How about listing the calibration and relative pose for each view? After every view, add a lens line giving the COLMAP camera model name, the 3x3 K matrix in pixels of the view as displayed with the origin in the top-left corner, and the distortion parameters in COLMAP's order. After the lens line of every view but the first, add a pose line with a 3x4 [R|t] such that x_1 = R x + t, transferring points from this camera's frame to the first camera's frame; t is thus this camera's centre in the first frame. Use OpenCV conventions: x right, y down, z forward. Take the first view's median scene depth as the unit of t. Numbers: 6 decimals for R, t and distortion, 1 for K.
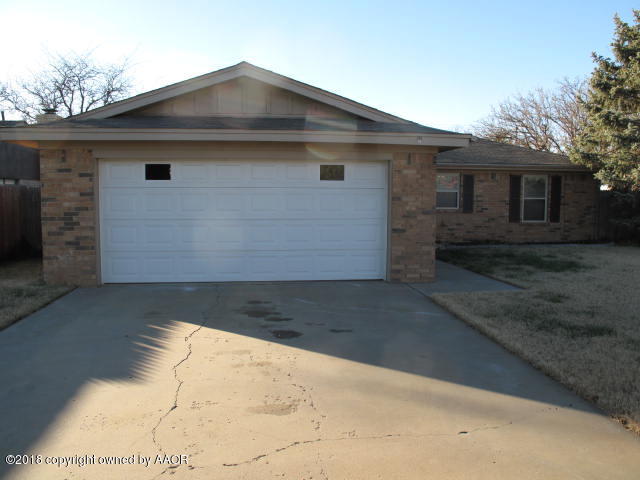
lens RADIAL K [[537.7, 0, 320.5], [0, 537.7, 238.4], [0, 0, 1]] dist [-0.144342, 0.104504]
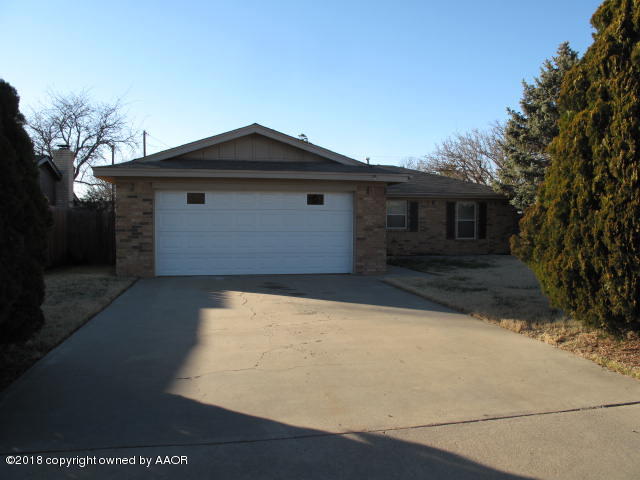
lens RADIAL K [[537.7, 0, 322.6], [0, 537.7, 240.2], [0, 0, 1]] dist [-0.144342, 0.104504]
pose [[0.996563, -0.003406, 0.082764, -0.050712], [0.007480, 0.998773, -0.048960, 0.037770], [-0.082496, 0.049411, 0.995366, -0.284592]]
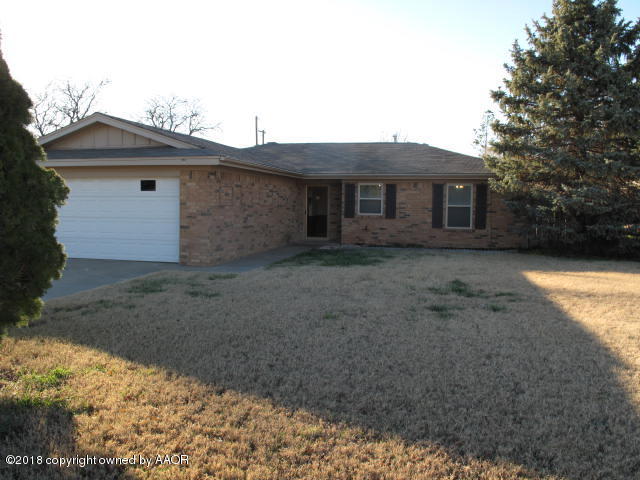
lens RADIAL K [[537.7, 0, 316.1], [0, 537.7, 241.4], [0, 0, 1]] dist [-0.144342, 0.104504]
pose [[0.939300, 0.029765, -0.341805, 0.587435], [-0.033469, 0.999428, -0.004941, 0.010981], [0.341462, 0.016080, 0.939758, -0.104517]]
